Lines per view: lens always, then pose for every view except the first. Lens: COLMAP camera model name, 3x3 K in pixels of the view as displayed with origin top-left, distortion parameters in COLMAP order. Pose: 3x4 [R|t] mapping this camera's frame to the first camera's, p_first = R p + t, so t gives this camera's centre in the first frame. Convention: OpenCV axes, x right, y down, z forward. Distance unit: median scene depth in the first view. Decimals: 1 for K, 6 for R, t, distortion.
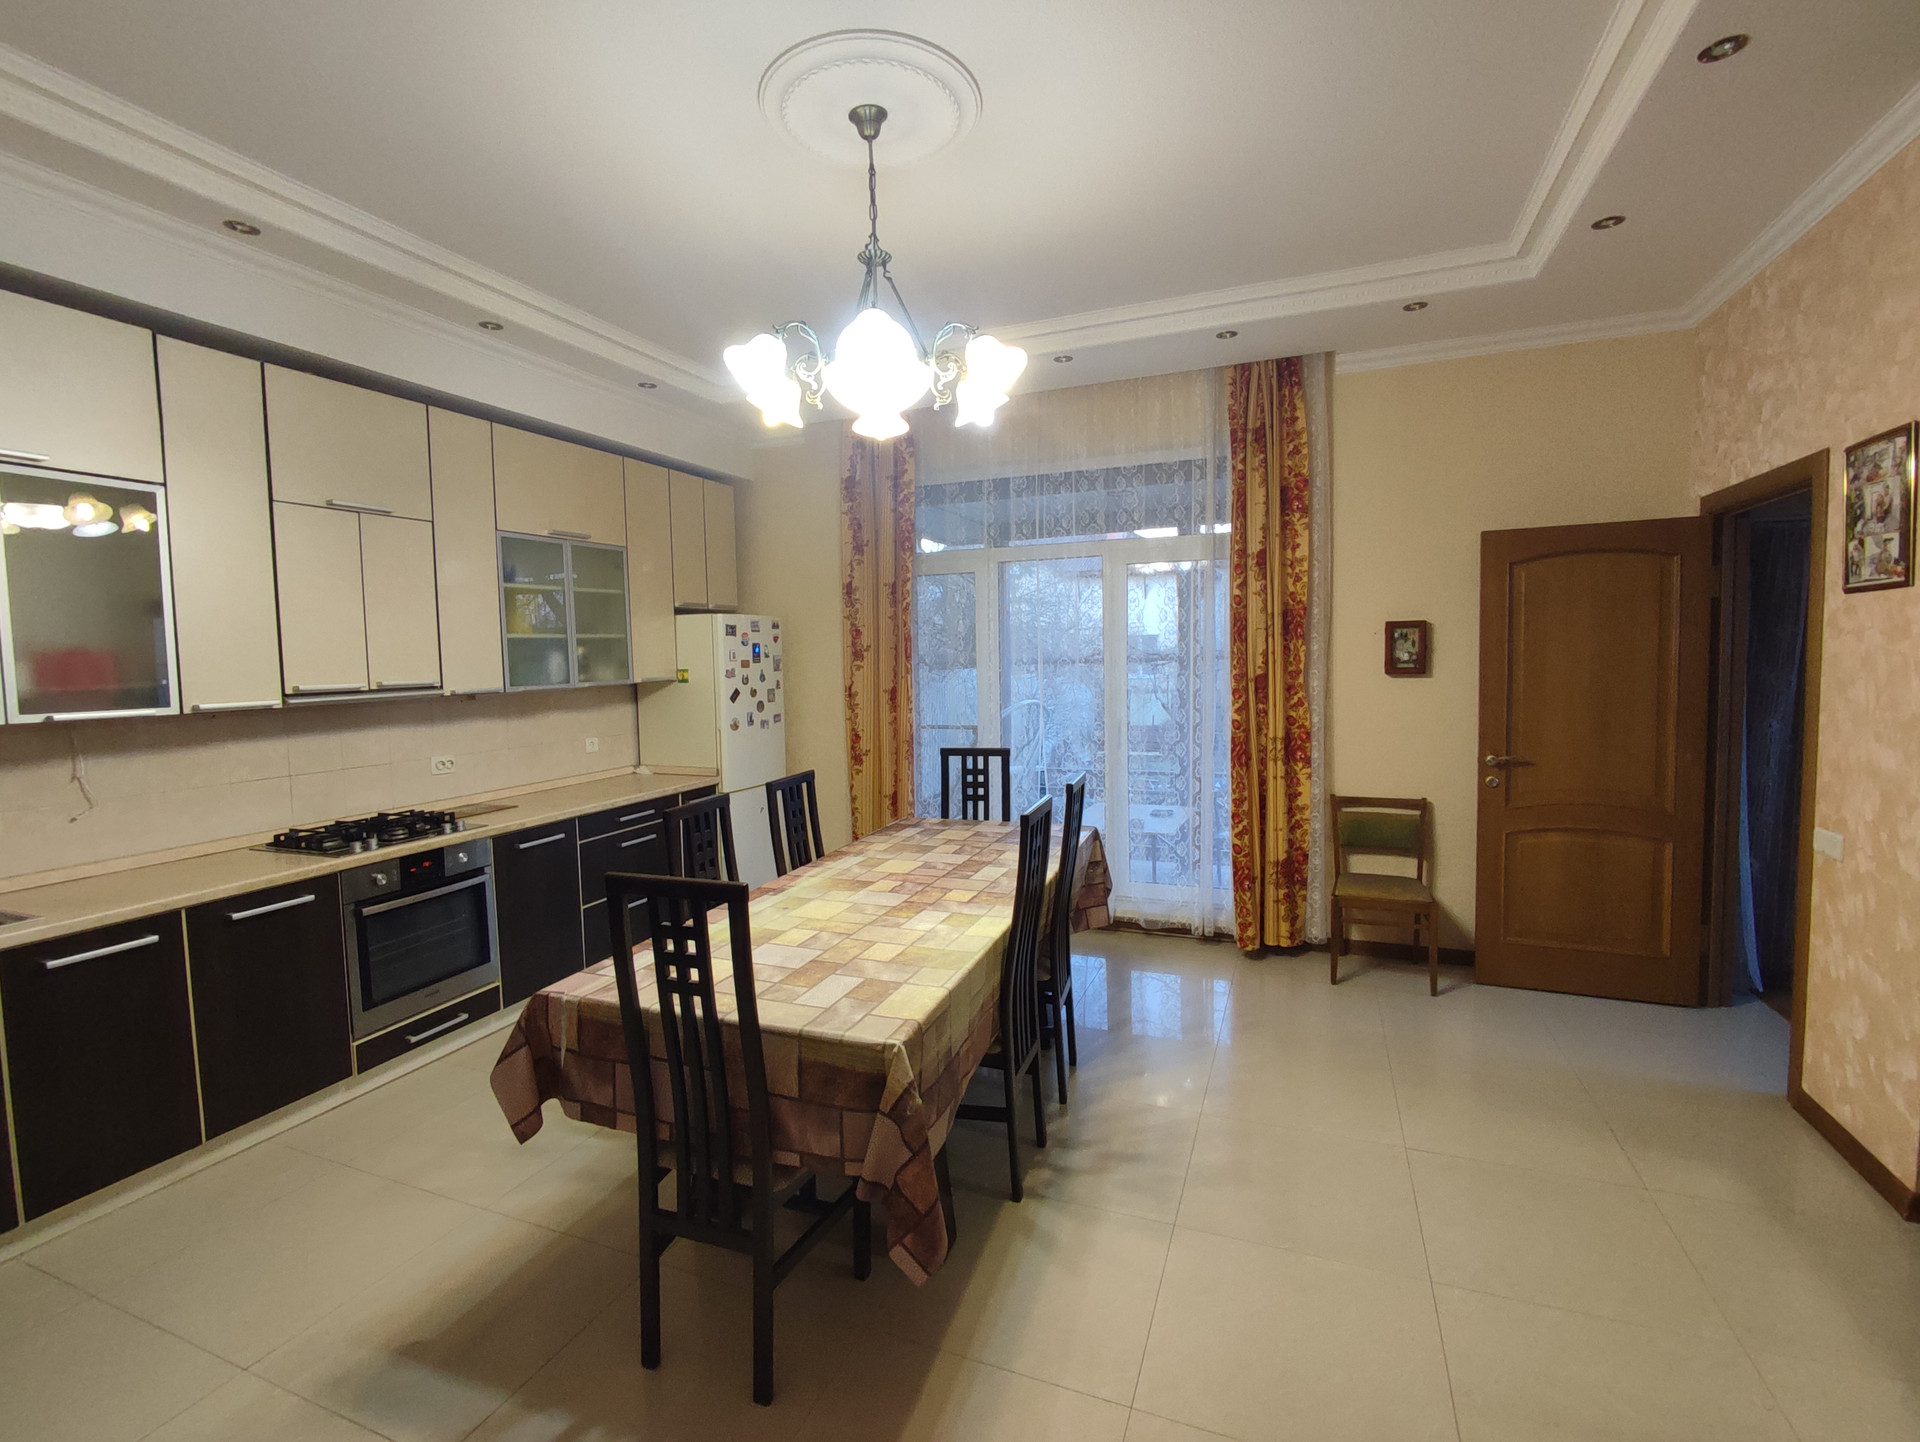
lens RADIAL K [[887.7, 0, 952.6], [0, 887.7, 710.2], [0, 0, 1]] dist [0.005202, 0.000065]
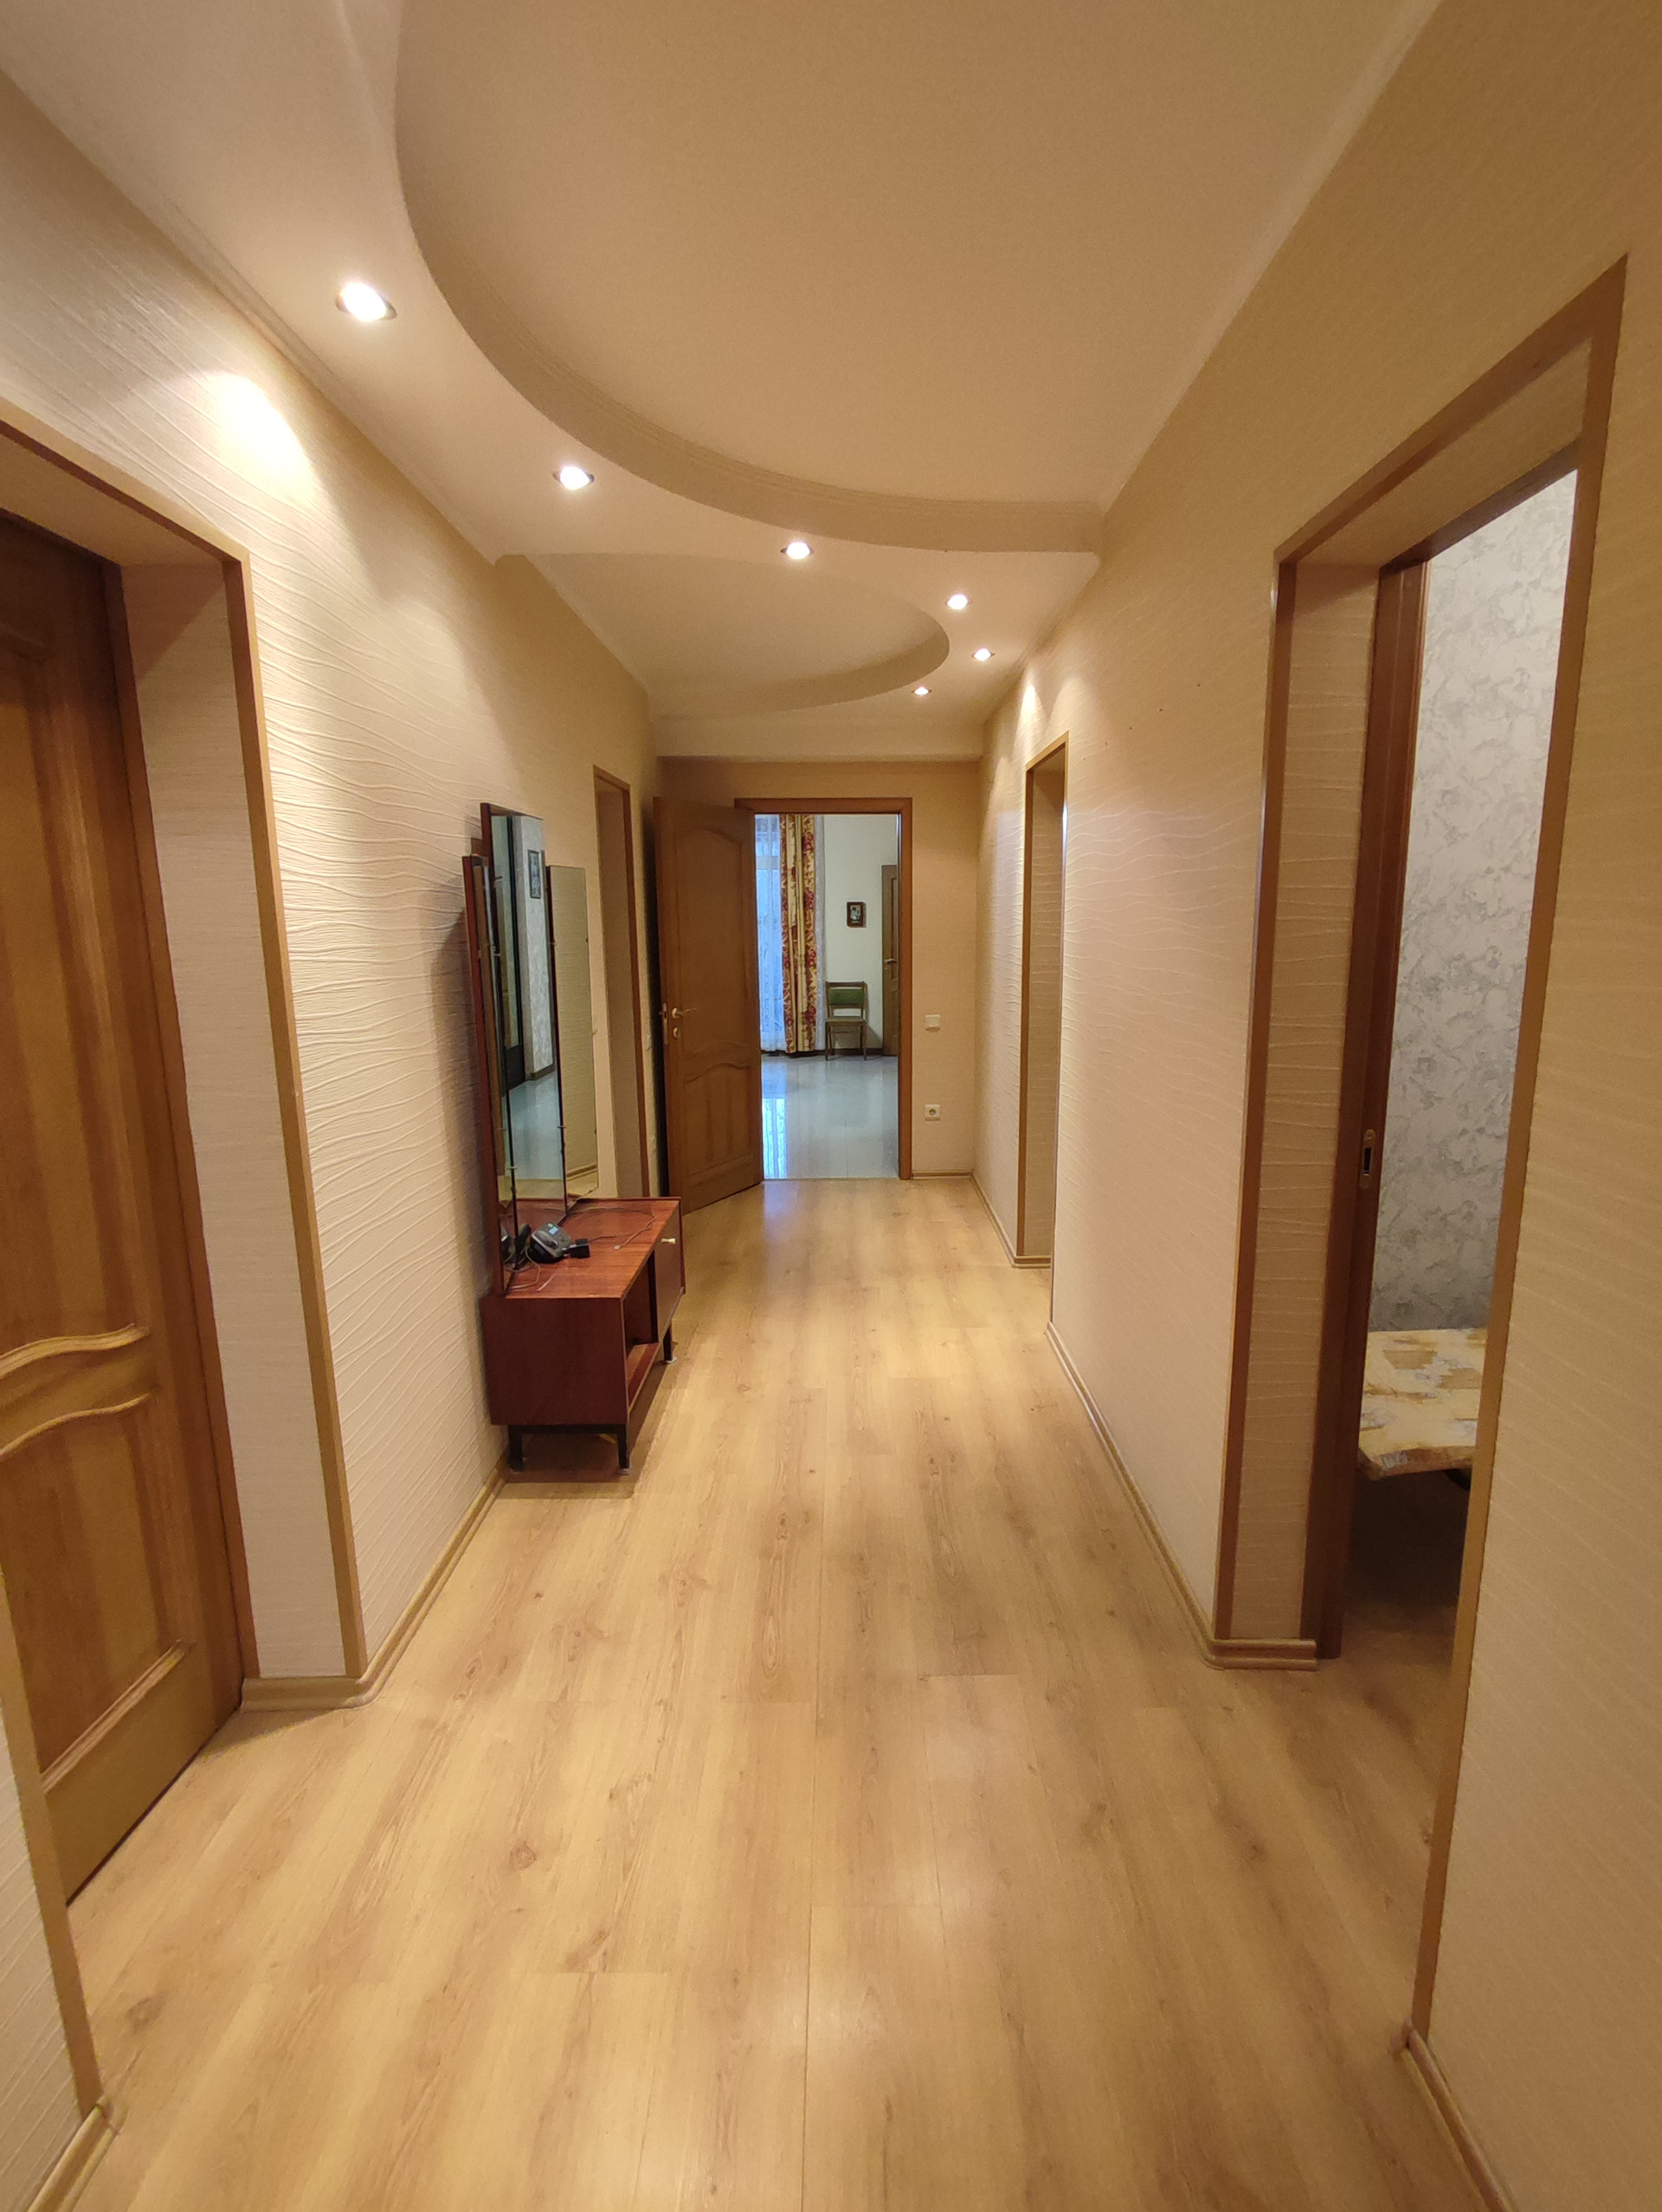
lens RADIAL K [[1022.8, 0, 829.7], [0, 1022.8, 1112.3], [0, 0, 1]] dist [0.005202, 0.000065]
pose [[0.934274, -0.054039, 0.352436, -0.476033], [0.013002, 0.992954, 0.117783, 0.119010], [-0.356317, -0.105459, 0.928394, -1.394578]]
